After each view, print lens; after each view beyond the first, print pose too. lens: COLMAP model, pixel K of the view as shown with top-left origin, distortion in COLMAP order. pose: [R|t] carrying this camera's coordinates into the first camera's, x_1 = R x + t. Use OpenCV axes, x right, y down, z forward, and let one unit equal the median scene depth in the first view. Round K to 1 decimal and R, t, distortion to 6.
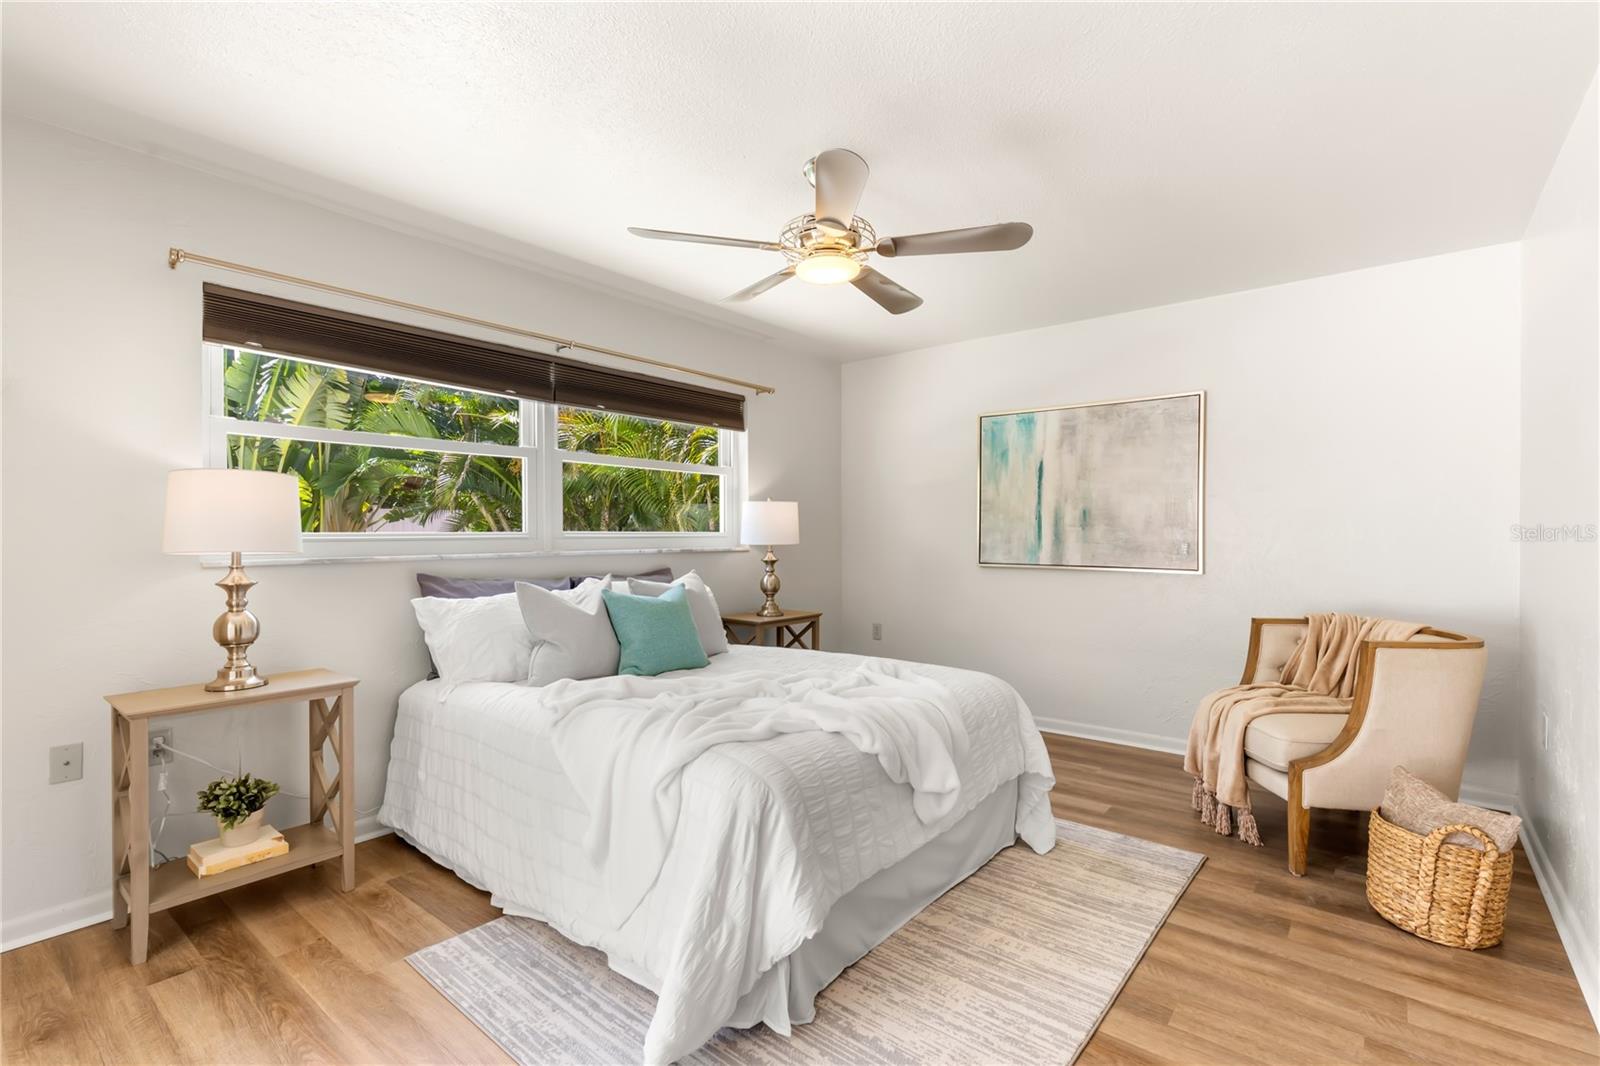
lens RADIAL K [[721.4, 0, 801.3], [0, 721.4, 530.6], [0, 0, 1]] dist [0.008845, -0.003081]
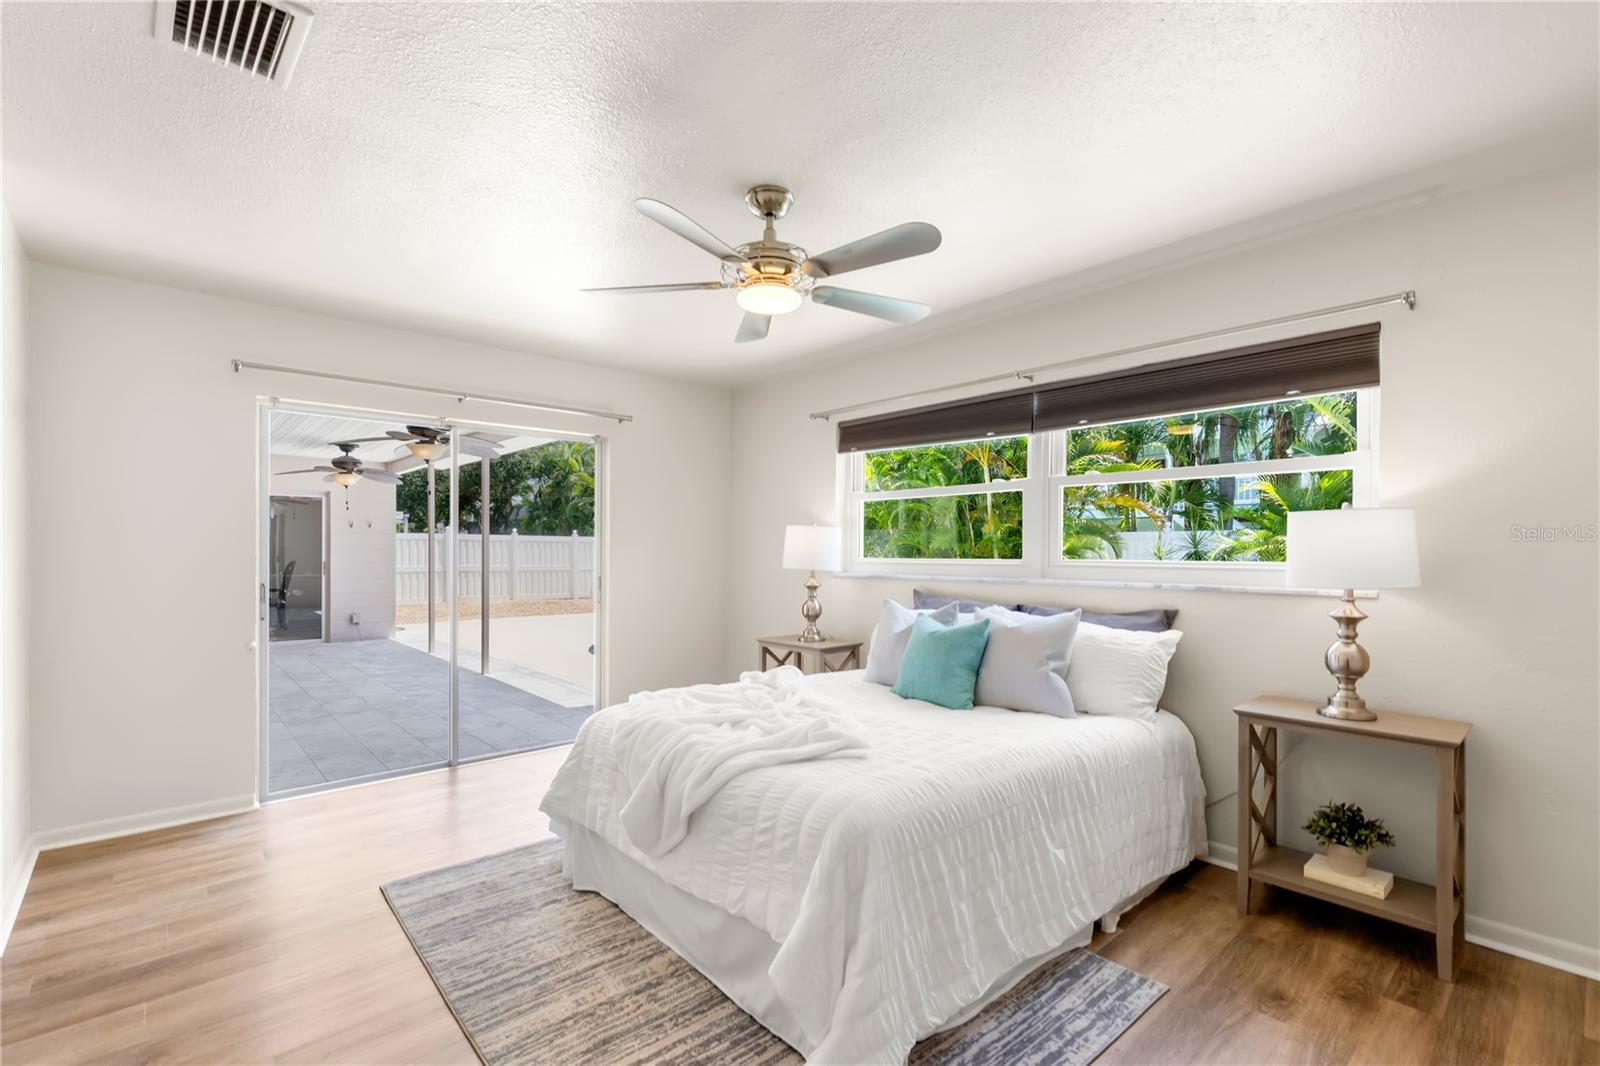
lens RADIAL K [[721.4, 0, 801.0], [0, 721.4, 547.4], [0, 0, 1]] dist [0.008845, -0.003081]
pose [[-0.154250, -0.015572, -0.987909, 0.691407], [-0.012657, 0.999825, -0.013784, 0.001563], [0.987951, 0.010378, -0.154420, 0.824646]]
